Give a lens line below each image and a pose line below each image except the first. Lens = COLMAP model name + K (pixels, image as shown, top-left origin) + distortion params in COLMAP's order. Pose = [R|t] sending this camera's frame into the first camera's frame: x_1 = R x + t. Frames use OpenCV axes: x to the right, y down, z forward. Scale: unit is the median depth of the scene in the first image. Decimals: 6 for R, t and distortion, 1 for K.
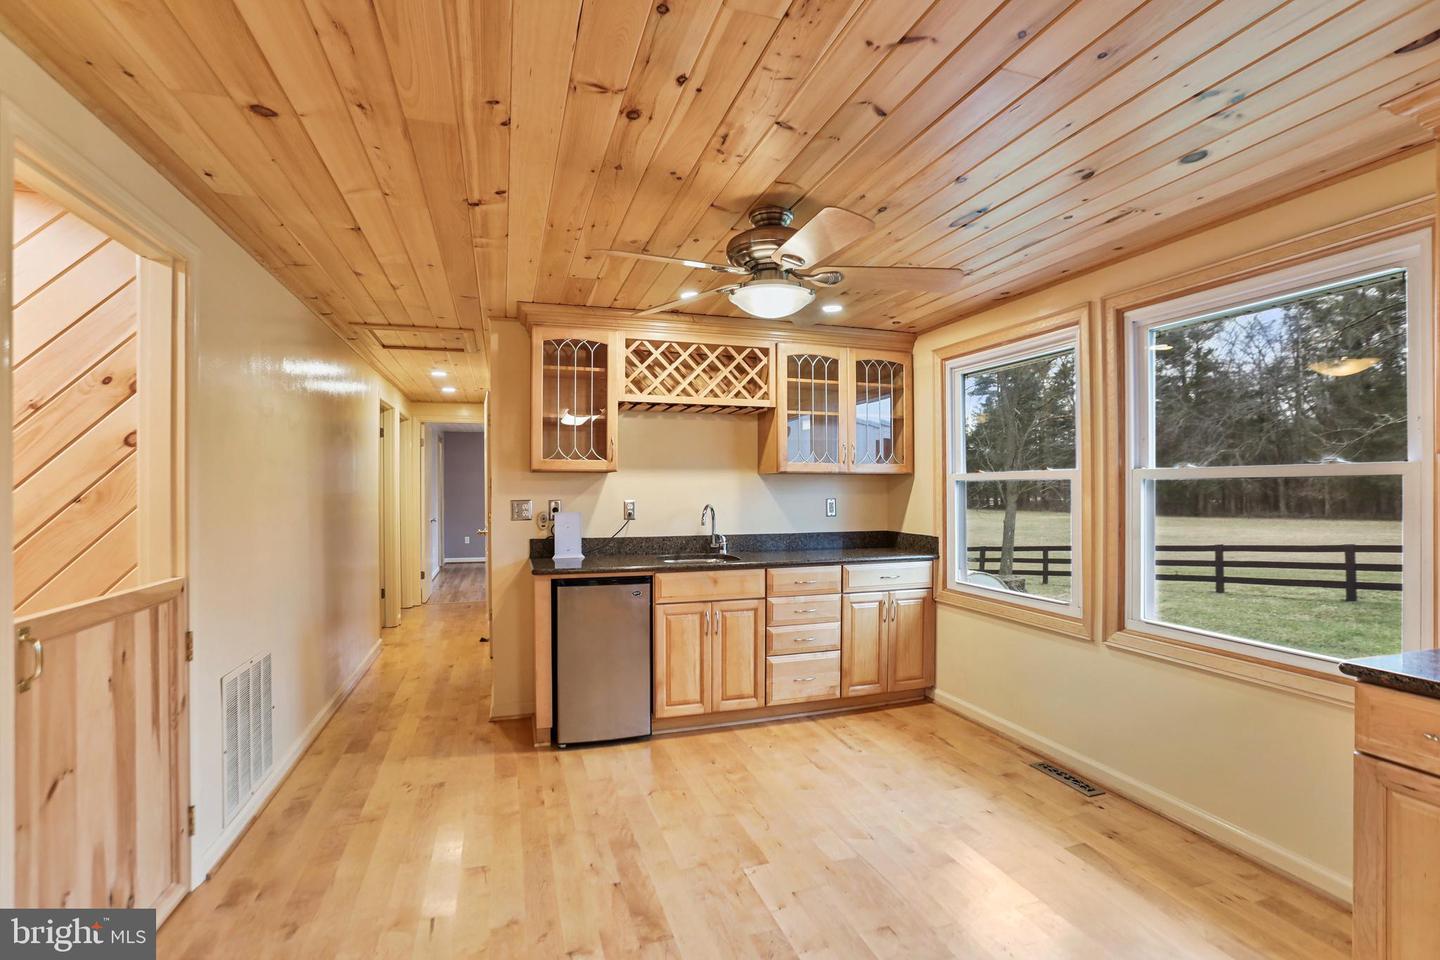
lens RADIAL K [[665.3, 0, 715.5], [0, 665.3, 487.9], [0, 0, 1]] dist [-0.078633, 0.033830]
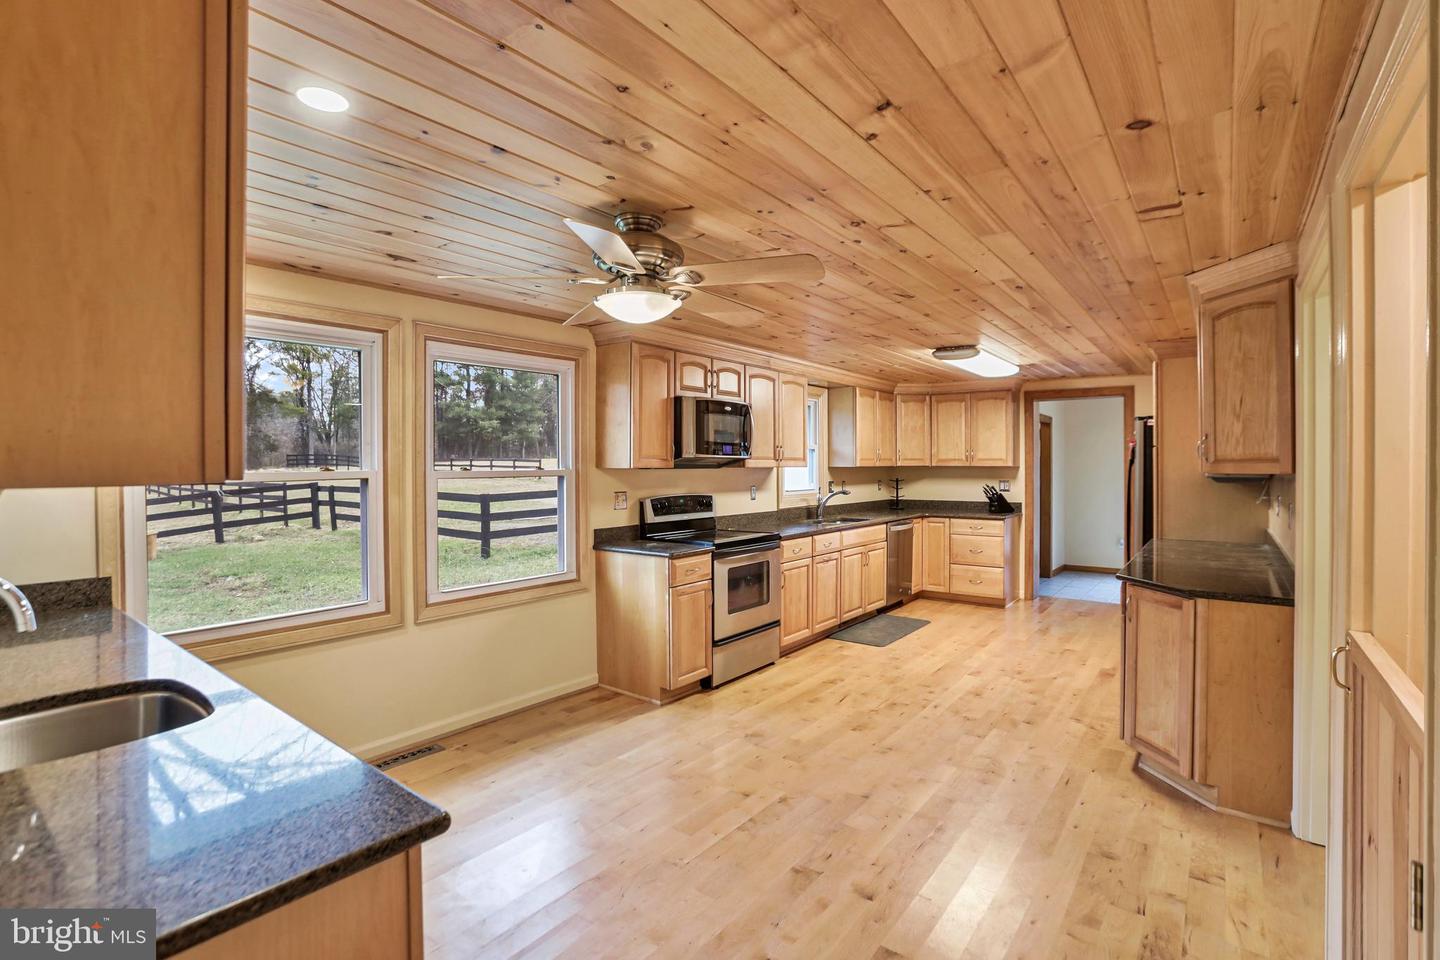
lens RADIAL K [[669.1, 0, 721.2], [0, 669.1, 462.0], [0, 0, 1]] dist [-0.066866, 0.000176]
pose [[-0.569021, 0.003911, 0.822314, -0.454588], [0.000150, 0.999989, -0.004652, -0.026559], [-0.822323, -0.002523, -0.569015, 0.825201]]
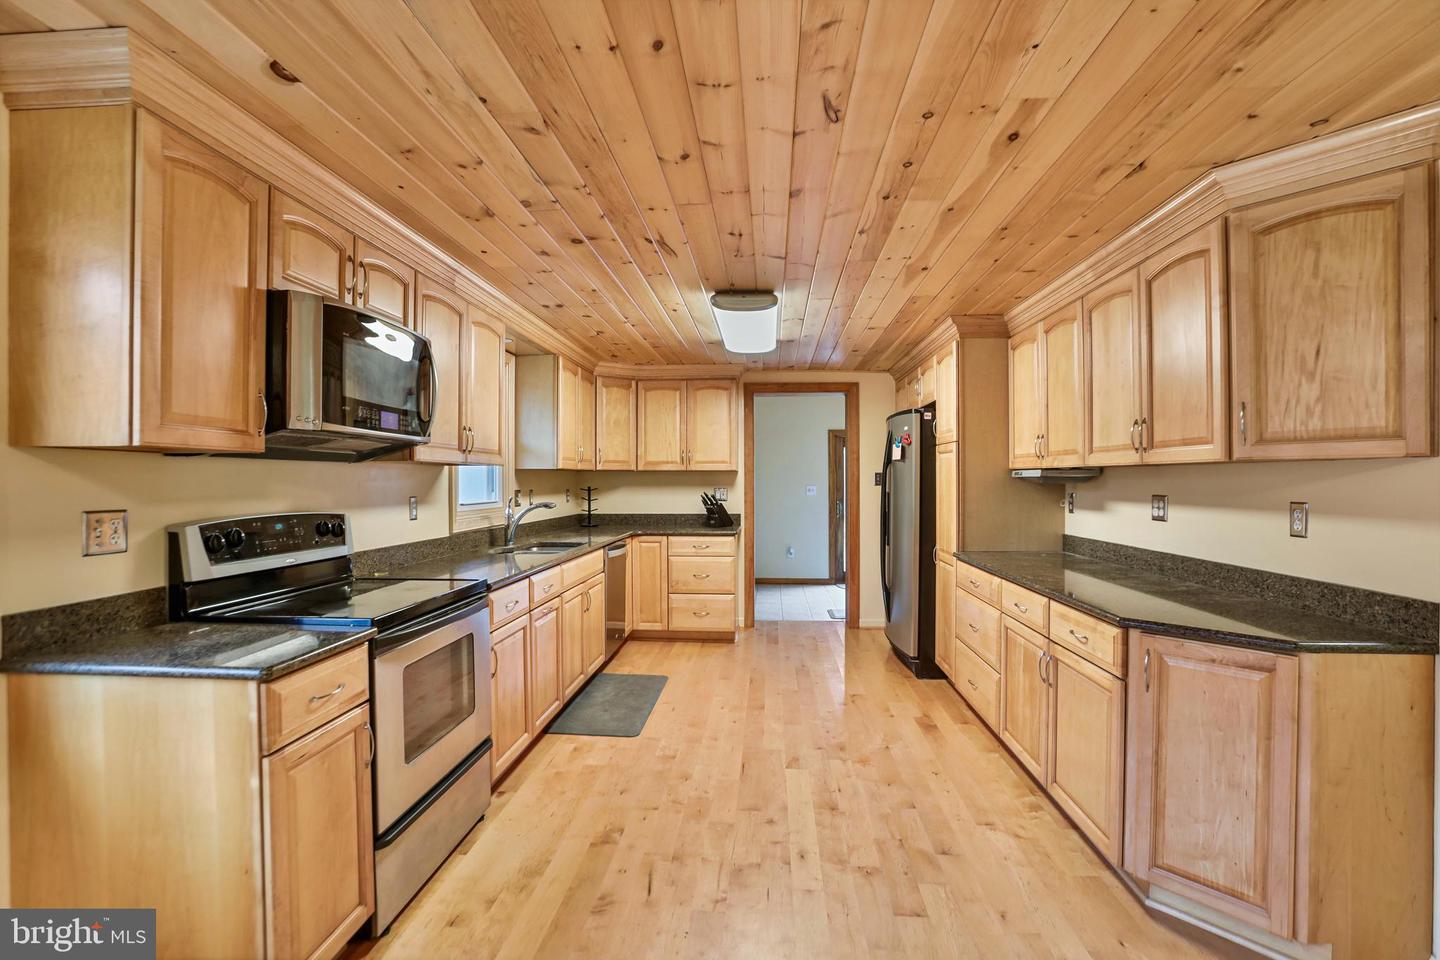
lens RADIAL K [[660.1, 0, 720.0], [0, 660.1, 480.0], [0, 0, 1]] dist [-0.074664, 0.033063]
pose [[-0.926634, 0.000965, 0.375964, 0.017608], [0.000801, 1.000000, -0.000592, -0.001919], [-0.375964, -0.000247, -0.926634, 0.567154]]
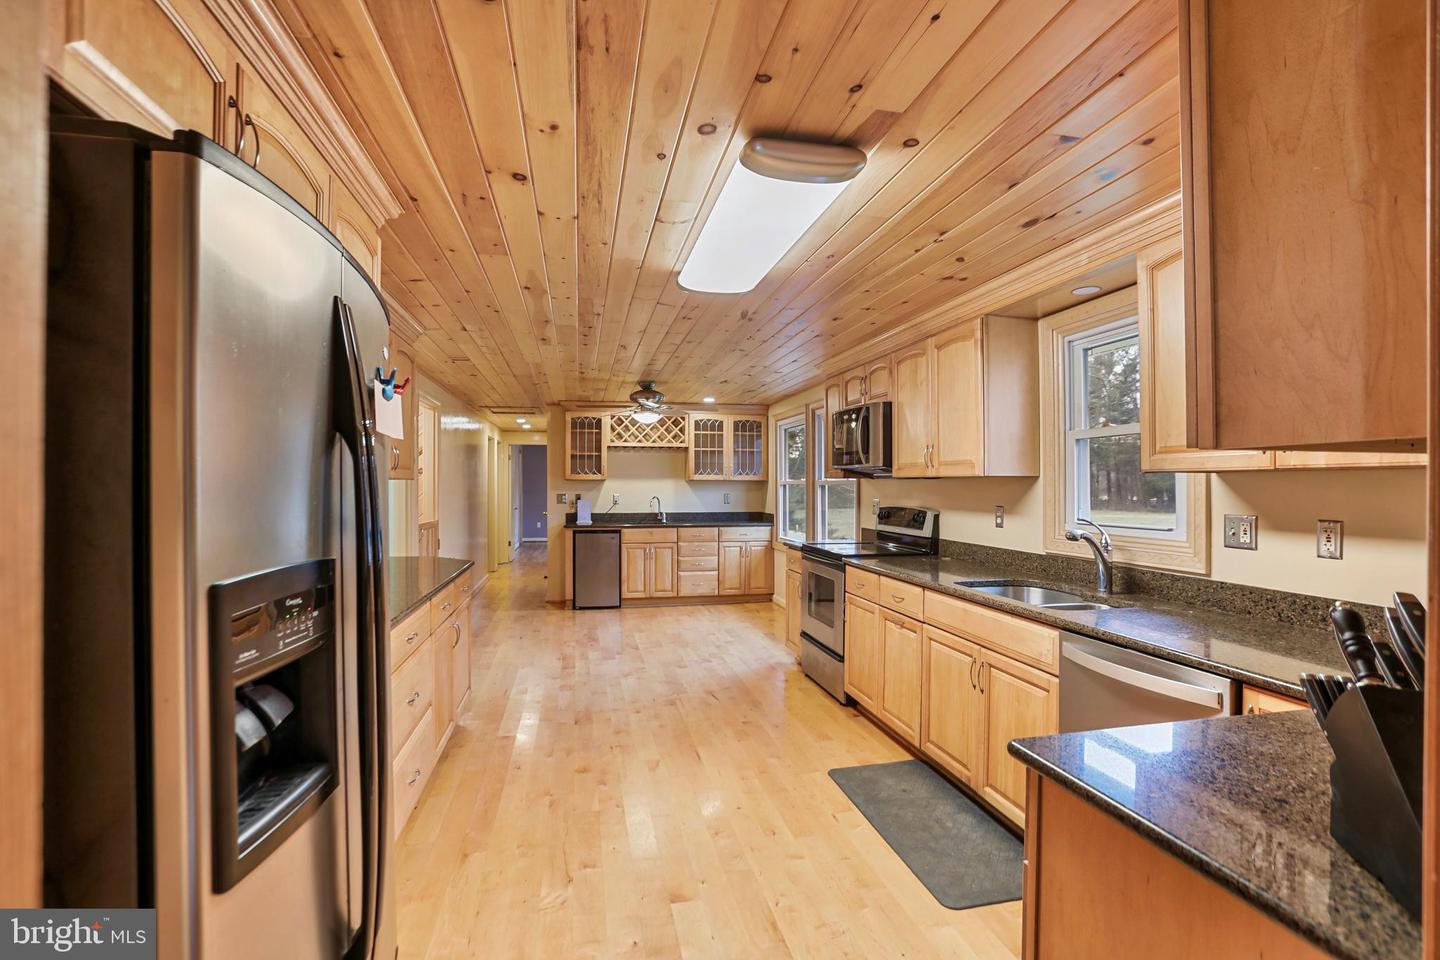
lens RADIAL K [[665.3, 0, 715.5], [0, 665.3, 487.9], [0, 0, 1]] dist [-0.078633, 0.033830]
pose [[0.994569, 0.002405, -0.104049, 0.385026], [-0.001991, 0.999990, 0.004084, -0.009390], [0.104057, -0.003855, 0.994564, -0.968246]]
